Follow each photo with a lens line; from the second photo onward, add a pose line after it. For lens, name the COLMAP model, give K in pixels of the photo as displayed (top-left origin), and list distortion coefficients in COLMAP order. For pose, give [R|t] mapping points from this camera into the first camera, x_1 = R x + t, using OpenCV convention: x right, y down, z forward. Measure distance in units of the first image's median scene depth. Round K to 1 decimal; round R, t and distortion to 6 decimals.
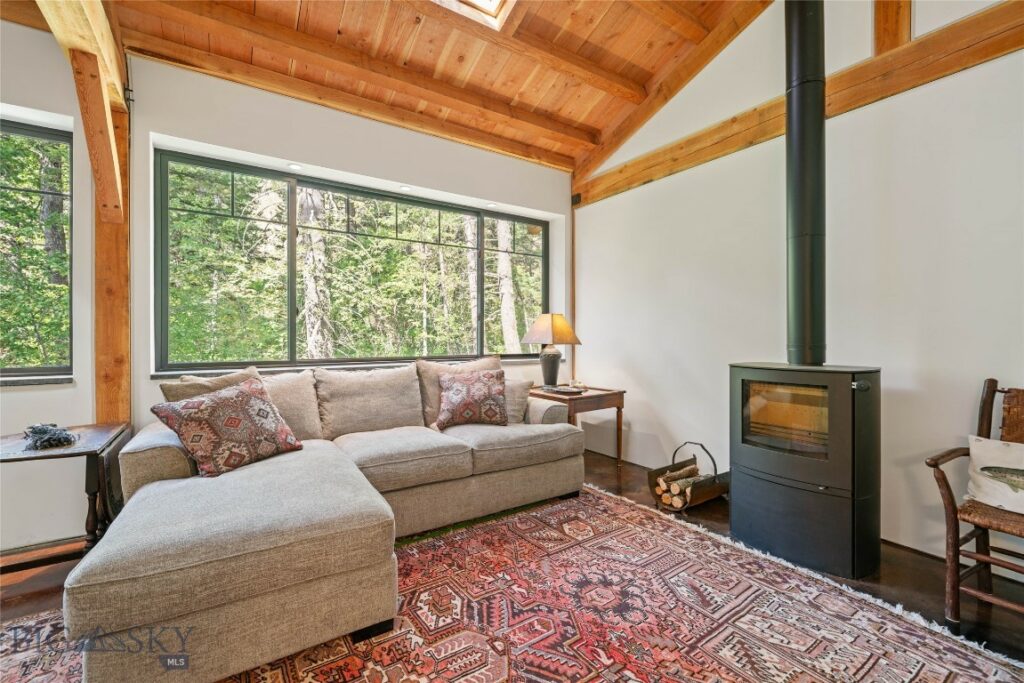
lens RADIAL K [[436.4, 0, 510.2], [0, 436.4, 334.9], [0, 0, 1]] dist [-0.000651, 0.000572]
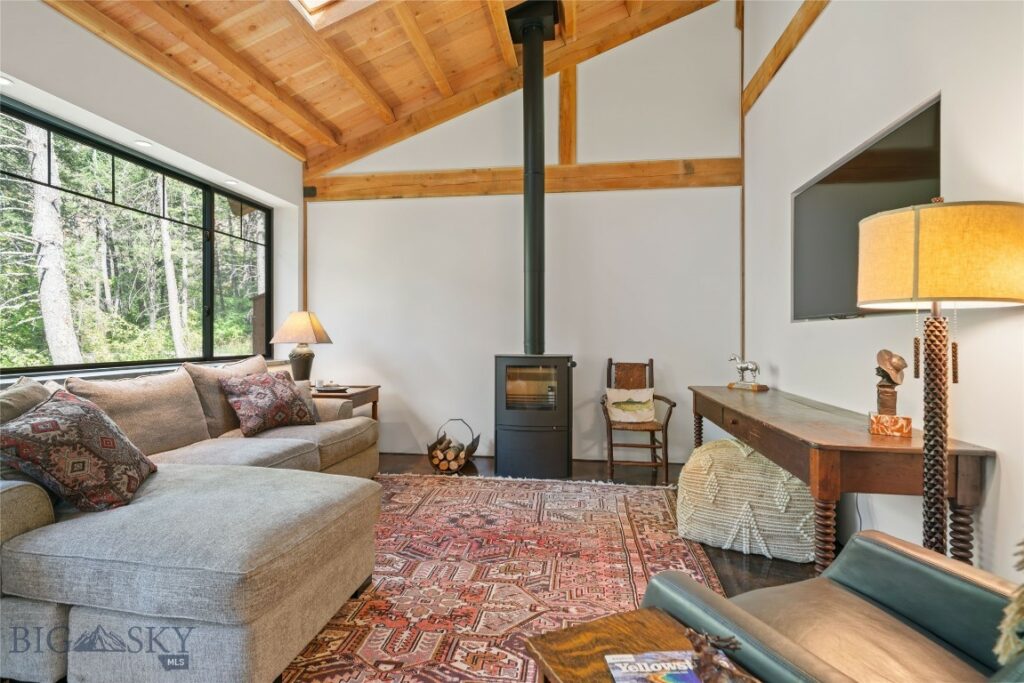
lens RADIAL K [[510.7, 0, 515.9], [0, 510.7, 332.4], [0, 0, 1]] dist [0.002057, -0.000273]
pose [[0.659791, 0.007690, 0.751410, -0.604186], [-0.005020, 0.999970, -0.005826, 0.001812], [-0.751433, 0.000072, 0.659810, -0.119531]]
